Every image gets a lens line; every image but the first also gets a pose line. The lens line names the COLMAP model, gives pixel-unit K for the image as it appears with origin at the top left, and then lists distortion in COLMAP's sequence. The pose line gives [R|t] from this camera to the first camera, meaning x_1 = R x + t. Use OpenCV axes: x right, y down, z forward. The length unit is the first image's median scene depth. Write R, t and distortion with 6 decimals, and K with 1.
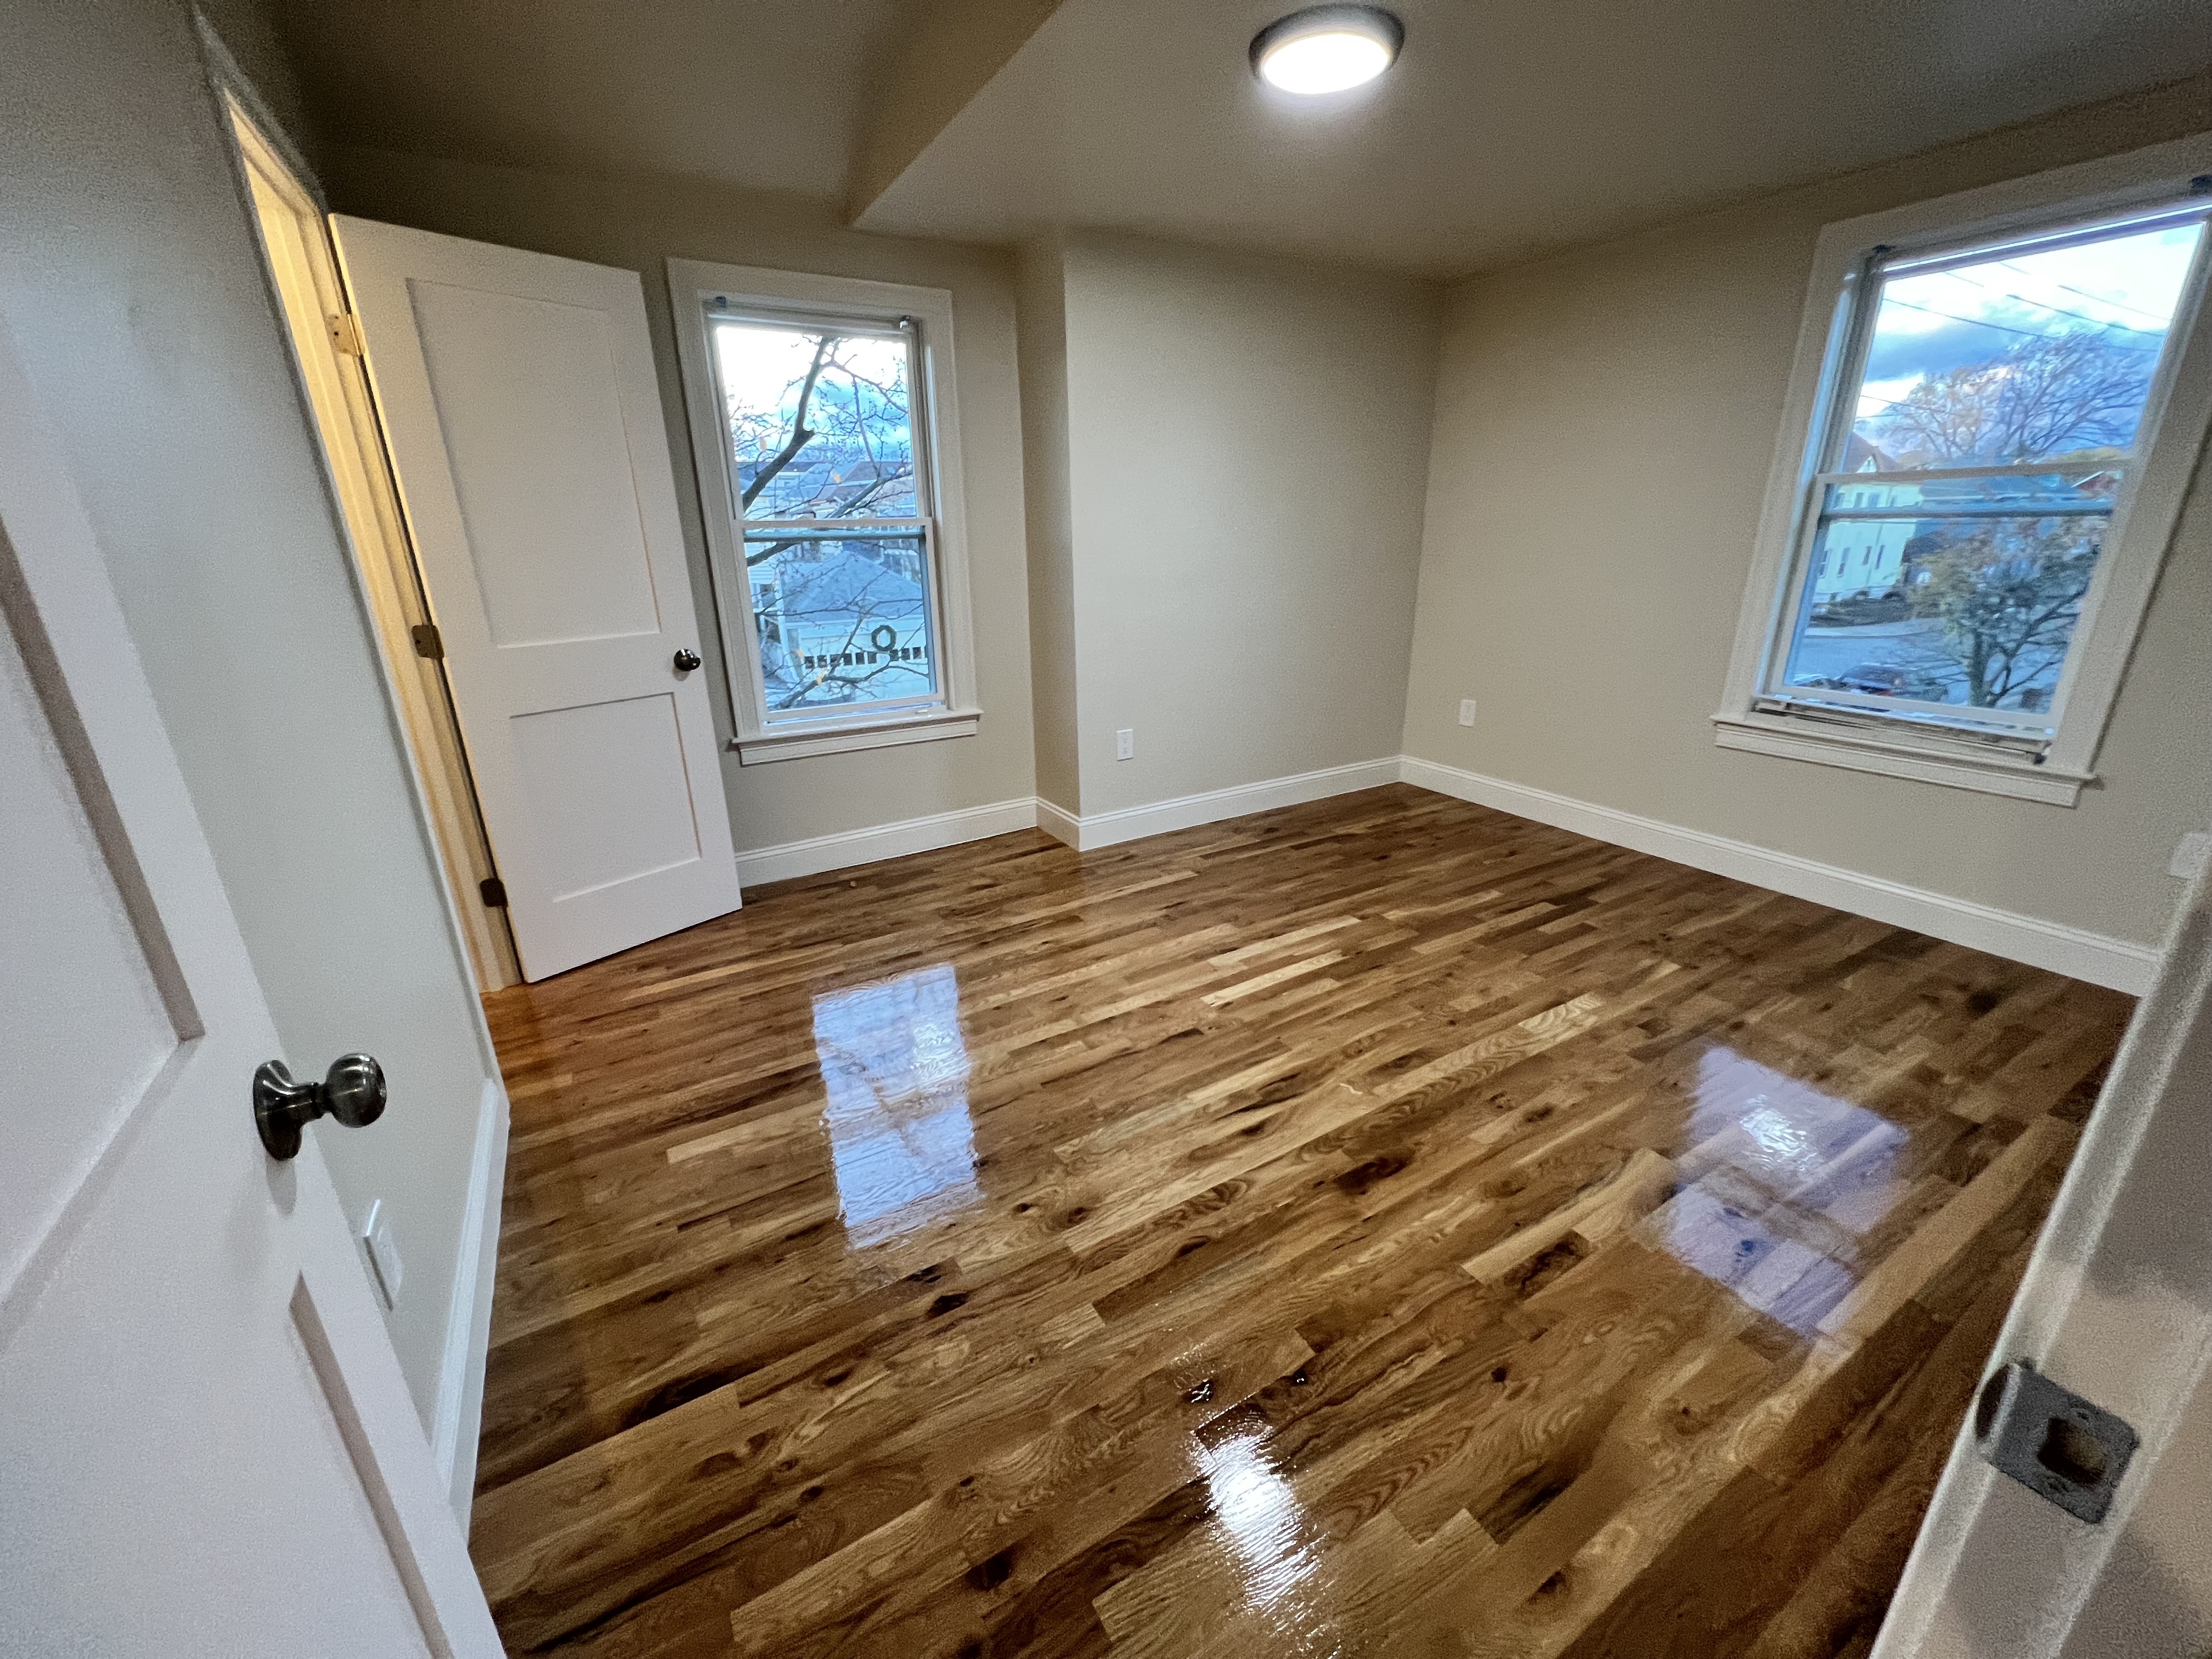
lens RADIAL K [[883.8, 0, 1098.2], [0, 883.8, 825.9], [0, 0, 1]] dist [-0.001001, 0.000132]
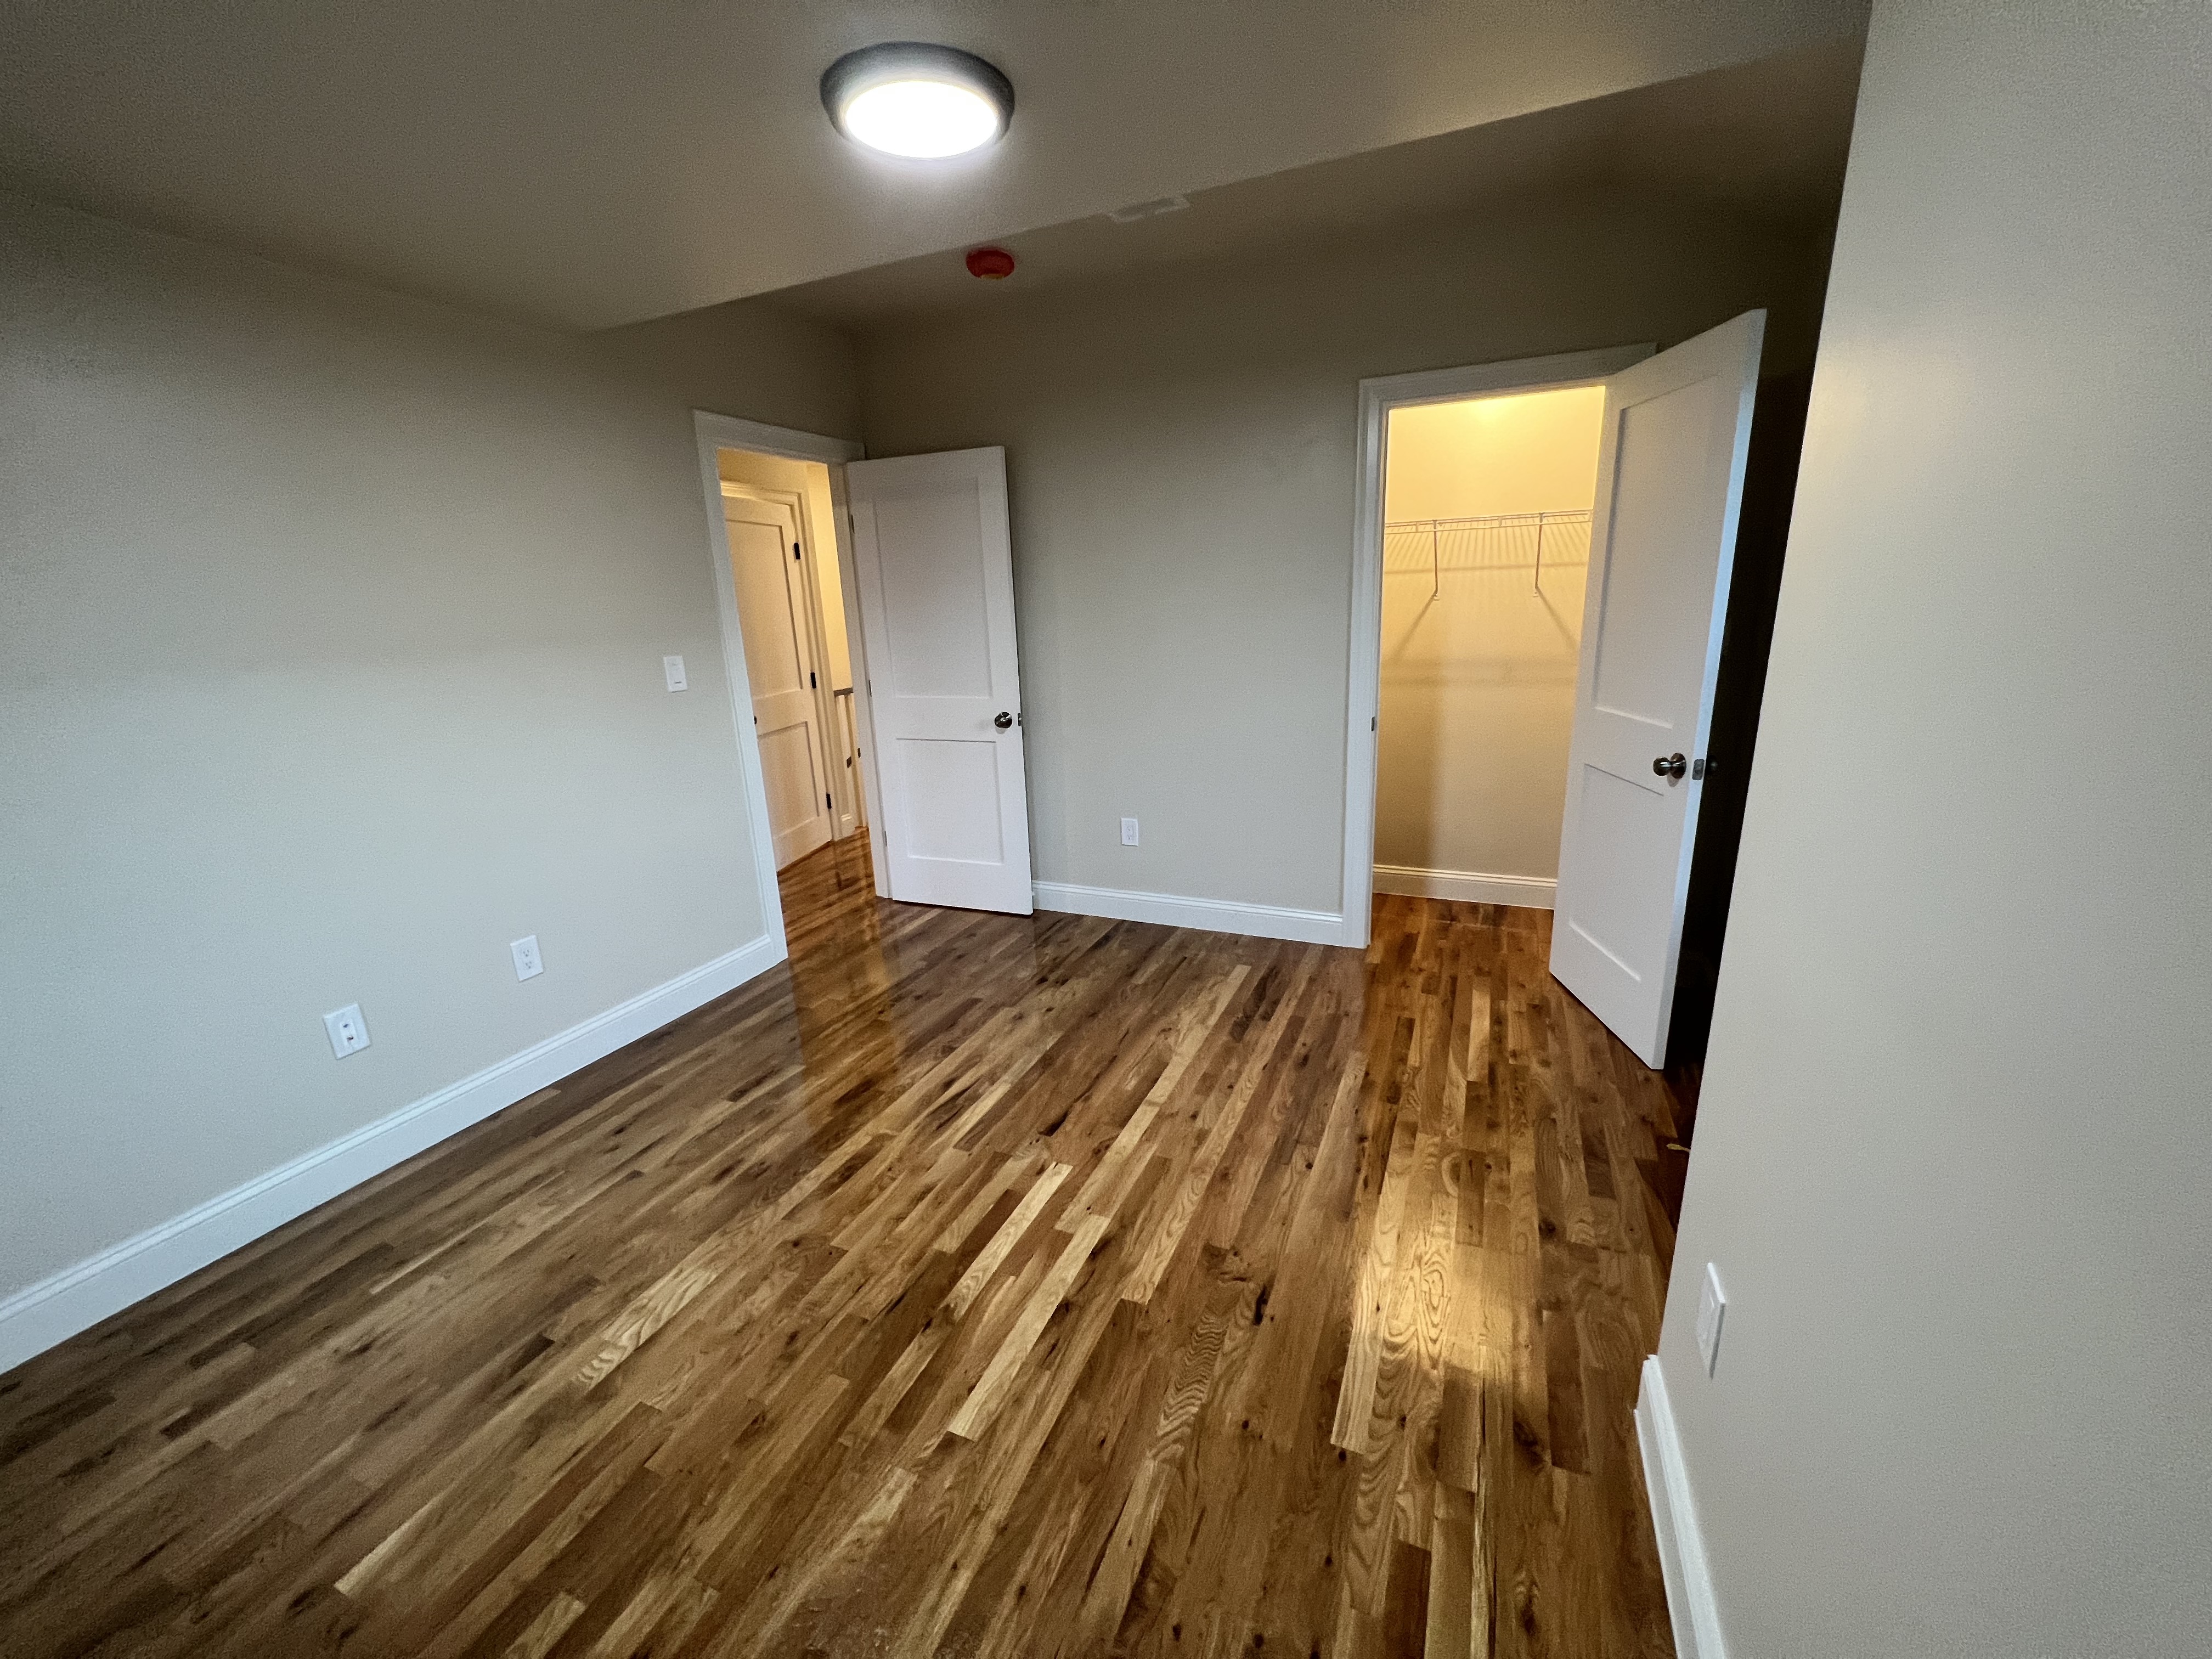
lens RADIAL K [[883.8, 0, 1093.4], [0, 883.8, 823.5], [0, 0, 1]] dist [-0.001001, 0.000132]
pose [[-0.808864, 0.199184, -0.553231, 0.578606], [-0.136323, 0.851715, 0.505963, -0.614010], [0.571975, 0.484673, -0.661768, 1.586939]]
